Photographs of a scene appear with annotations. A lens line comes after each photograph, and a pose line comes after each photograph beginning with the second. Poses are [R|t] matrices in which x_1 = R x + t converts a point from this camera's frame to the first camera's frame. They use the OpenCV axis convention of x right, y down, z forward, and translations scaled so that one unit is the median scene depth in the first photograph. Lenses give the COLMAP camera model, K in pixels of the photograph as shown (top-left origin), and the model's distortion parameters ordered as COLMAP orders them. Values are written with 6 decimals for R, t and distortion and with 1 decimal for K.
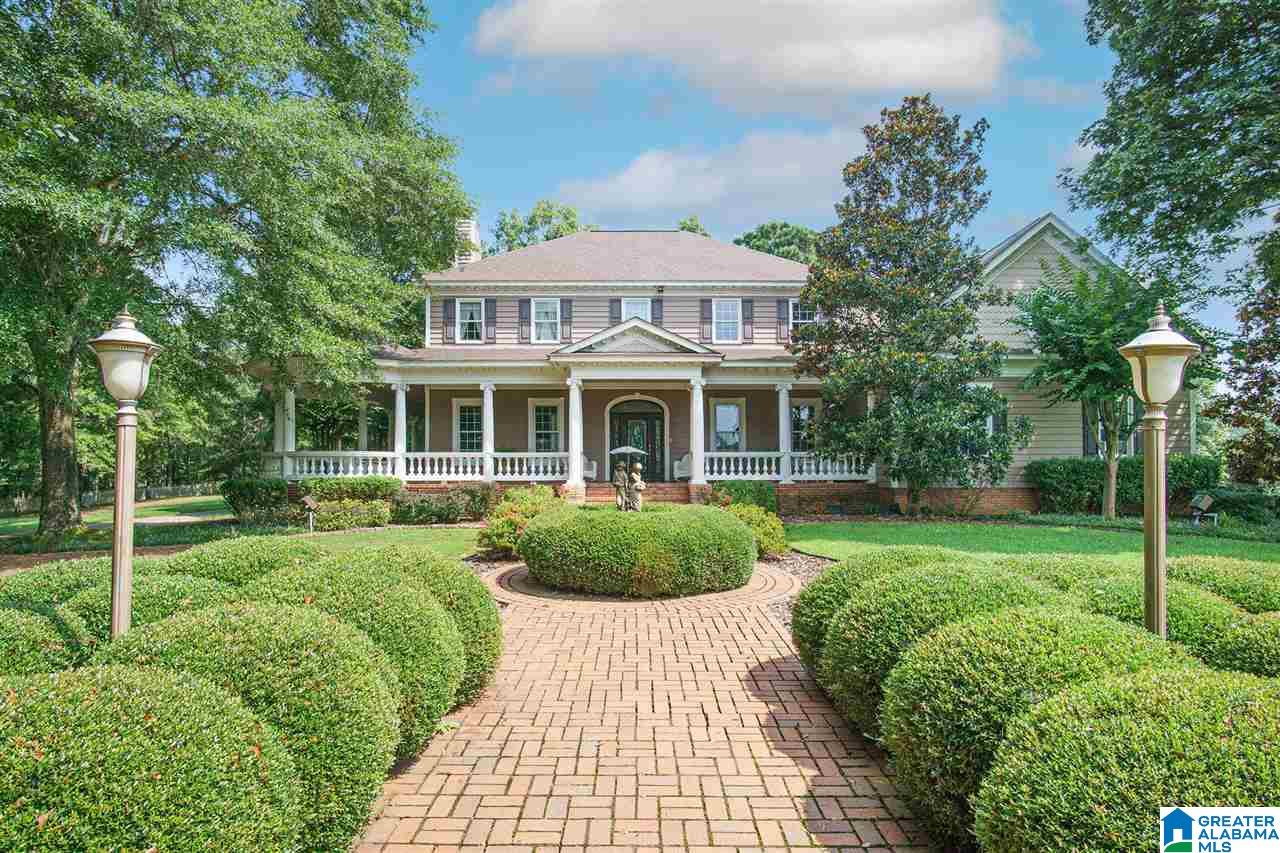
lens RADIAL K [[698.1, 0, 638.0], [0, 698.1, 431.3], [0, 0, 1]] dist [-0.007403, -0.002470]
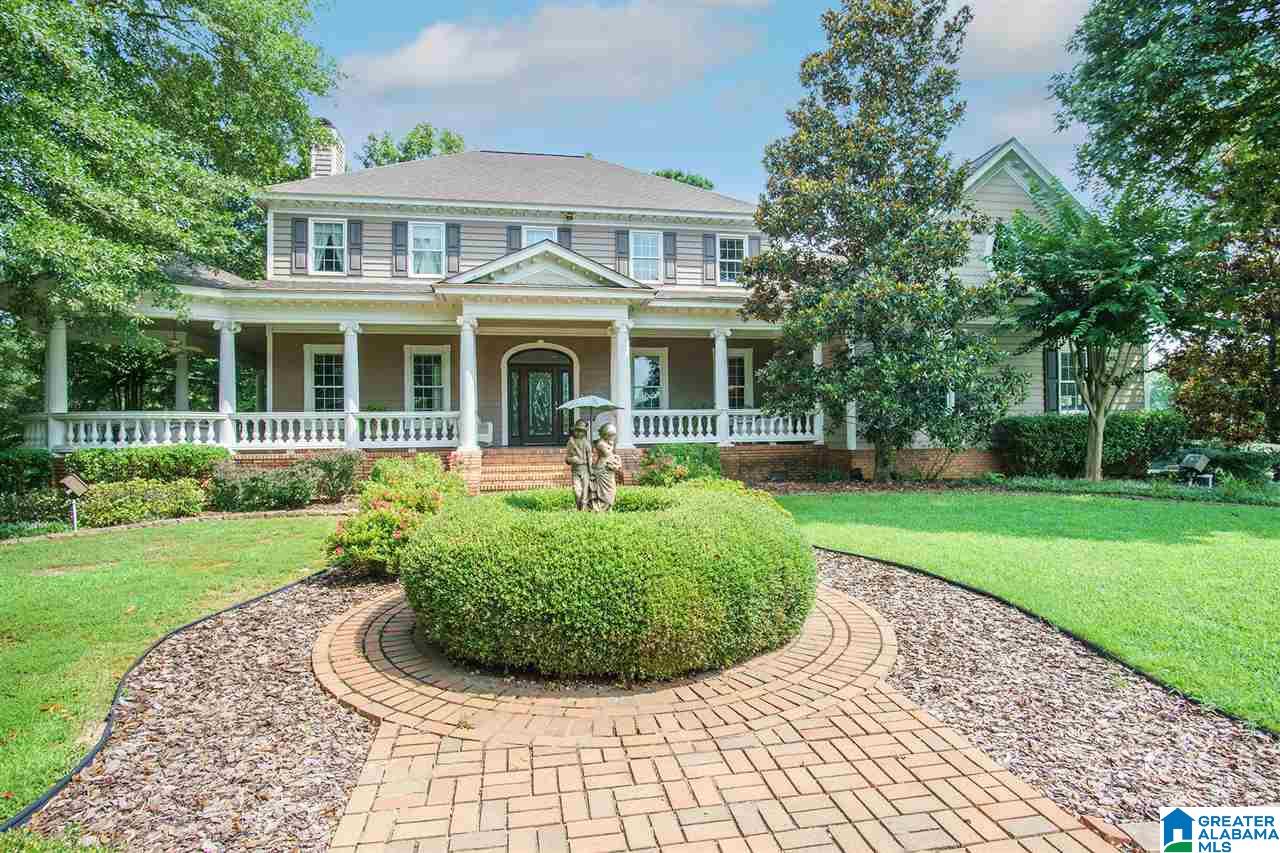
lens RADIAL K [[698.1, 0, 641.3], [0, 698.1, 404.3], [0, 0, 1]] dist [-0.007403, -0.002470]
pose [[0.984595, -0.004261, 0.174797, -0.034149], [0.001461, 0.999869, 0.016146, 0.009860], [-0.174843, -0.015641, 0.984472, 0.186821]]
